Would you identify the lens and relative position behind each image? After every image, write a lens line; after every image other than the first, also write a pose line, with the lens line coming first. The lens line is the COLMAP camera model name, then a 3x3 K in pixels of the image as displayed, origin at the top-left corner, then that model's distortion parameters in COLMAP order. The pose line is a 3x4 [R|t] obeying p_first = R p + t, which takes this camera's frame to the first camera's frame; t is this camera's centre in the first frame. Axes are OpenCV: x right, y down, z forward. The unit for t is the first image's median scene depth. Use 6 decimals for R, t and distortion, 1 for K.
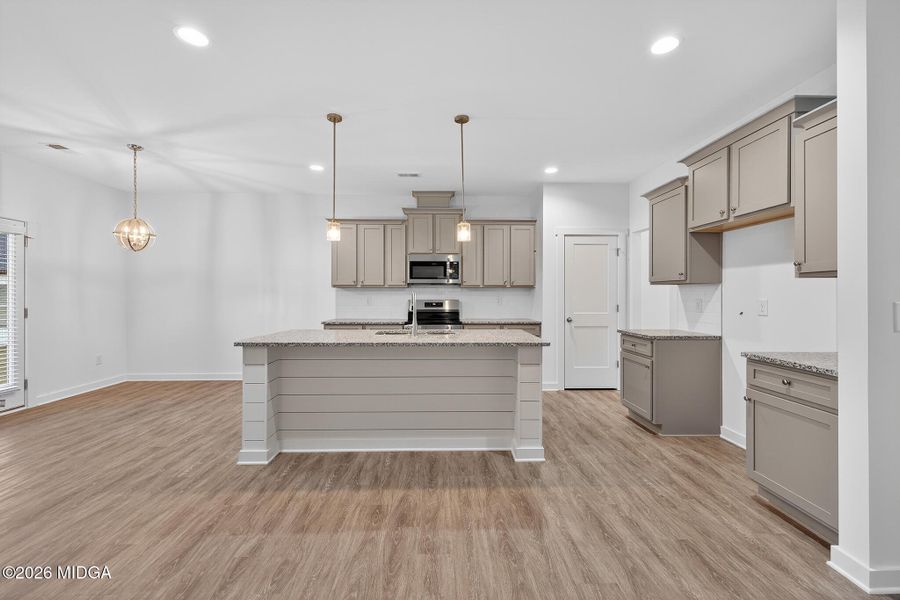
lens RADIAL K [[376.3, 0, 447.4], [0, 376.3, 295.0], [0, 0, 1]] dist [0.005240, -0.000047]
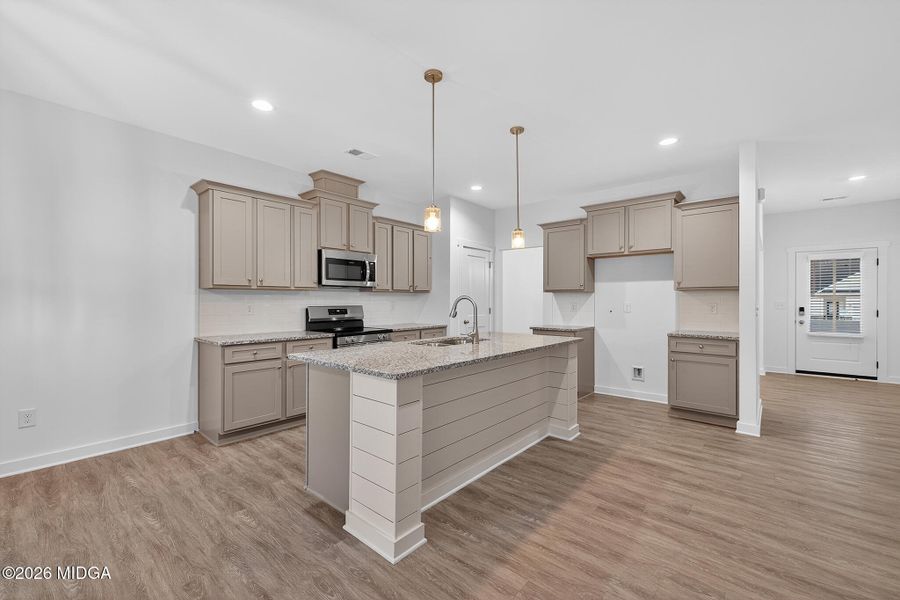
lens RADIAL K [[376.3, 0, 451.7], [0, 376.3, 304.0], [0, 0, 1]] dist [0.005240, -0.000047]
pose [[0.669709, -0.008556, 0.742575, -0.835277], [0.000583, 0.999939, 0.010995, -0.000542], [-0.742624, -0.006931, 0.669673, 0.431707]]
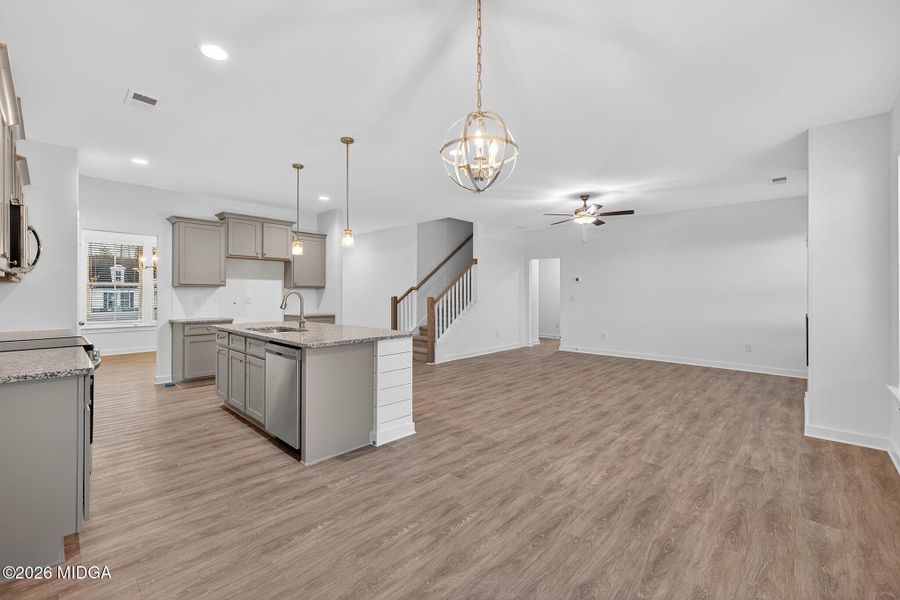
lens RADIAL K [[376.3, 0, 444.6], [0, 376.3, 294.0], [0, 0, 1]] dist [0.005240, -0.000047]
pose [[-0.704335, -0.002853, 0.709862, -1.290084], [-0.003342, 0.999994, 0.000703, -0.003103], [-0.709860, -0.001877, -0.704340, 1.554157]]
